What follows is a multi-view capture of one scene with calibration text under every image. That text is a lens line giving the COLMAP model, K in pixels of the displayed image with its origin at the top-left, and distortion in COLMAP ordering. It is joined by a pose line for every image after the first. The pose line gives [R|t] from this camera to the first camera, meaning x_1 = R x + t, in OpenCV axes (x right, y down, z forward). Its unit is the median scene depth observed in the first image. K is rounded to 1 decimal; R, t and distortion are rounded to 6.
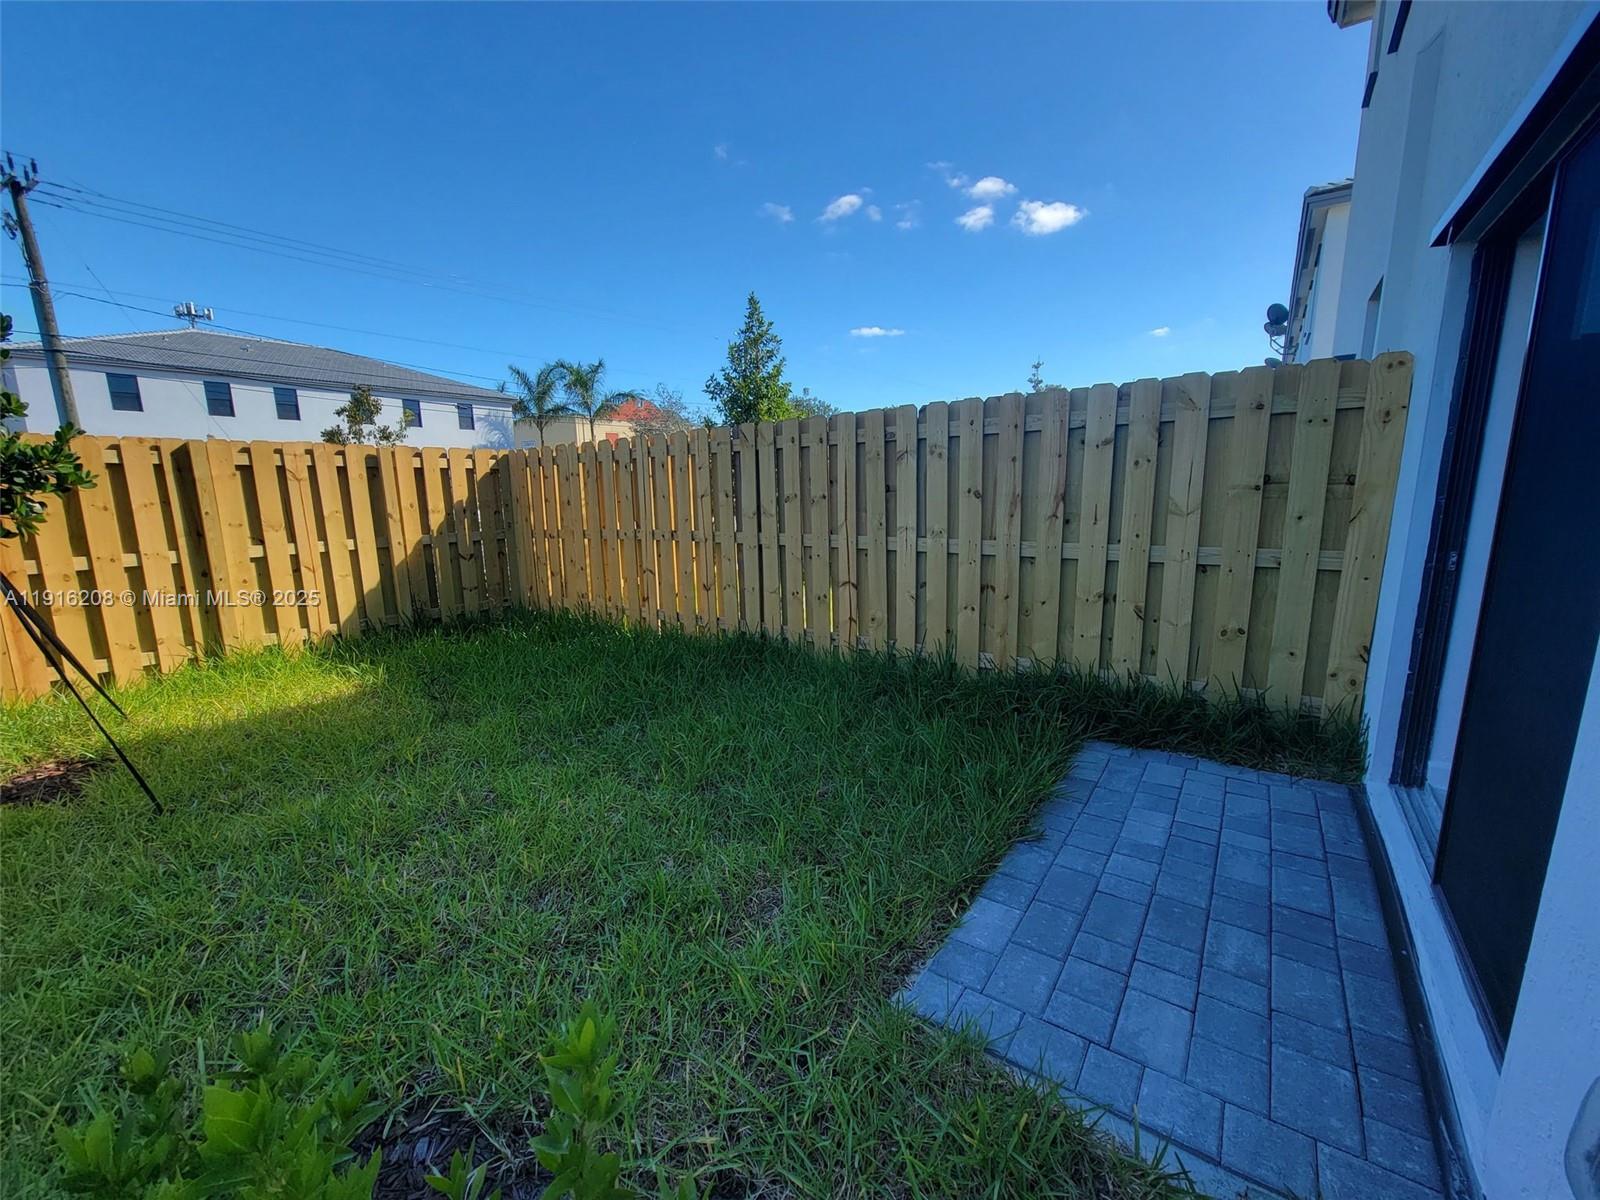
lens RADIAL K [[650.7, 0, 804.9], [0, 650.7, 601.3], [0, 0, 1]] dist [-0.002138, -0.000644]
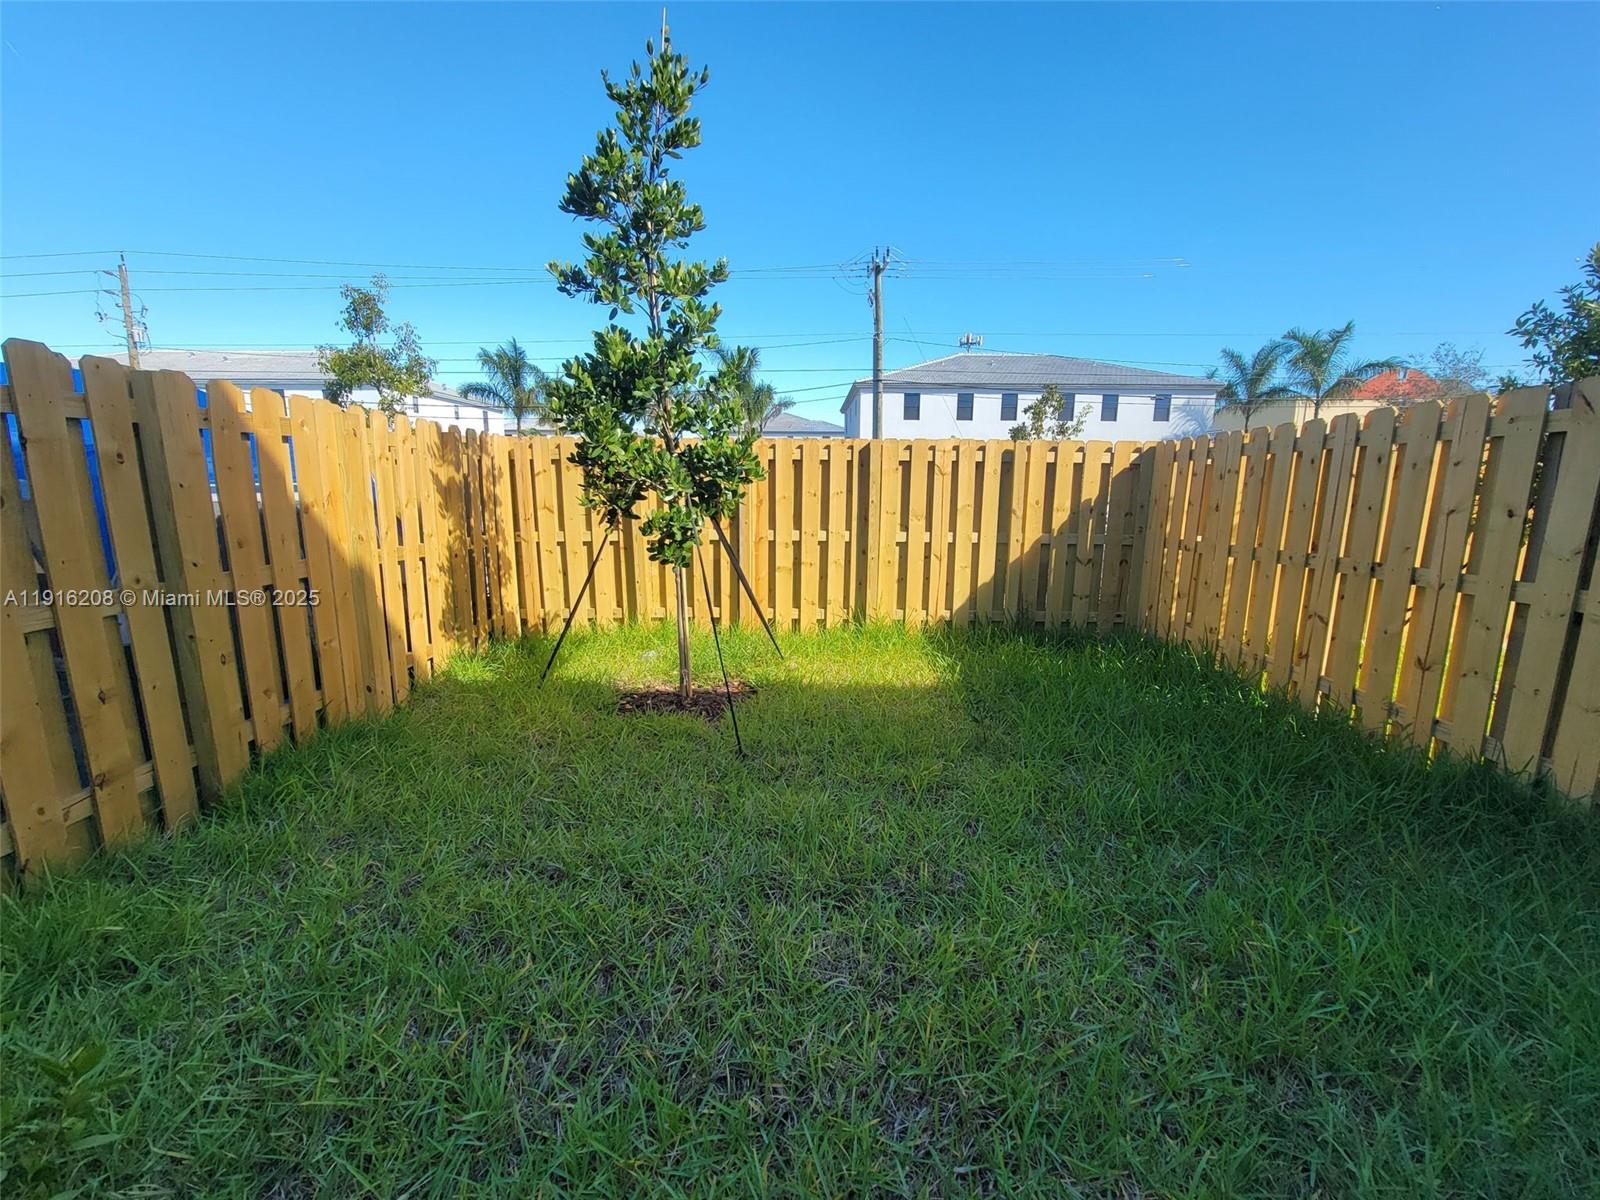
lens RADIAL K [[650.7, 0, 804.9], [0, 650.7, 601.3], [0, 0, 1]] dist [-0.002138, -0.000644]
pose [[0.571807, 0.169282, -0.802733, -0.007085], [-0.160738, 0.982632, 0.092722, -0.036408], [0.804487, 0.076010, 0.589086, 0.165734]]
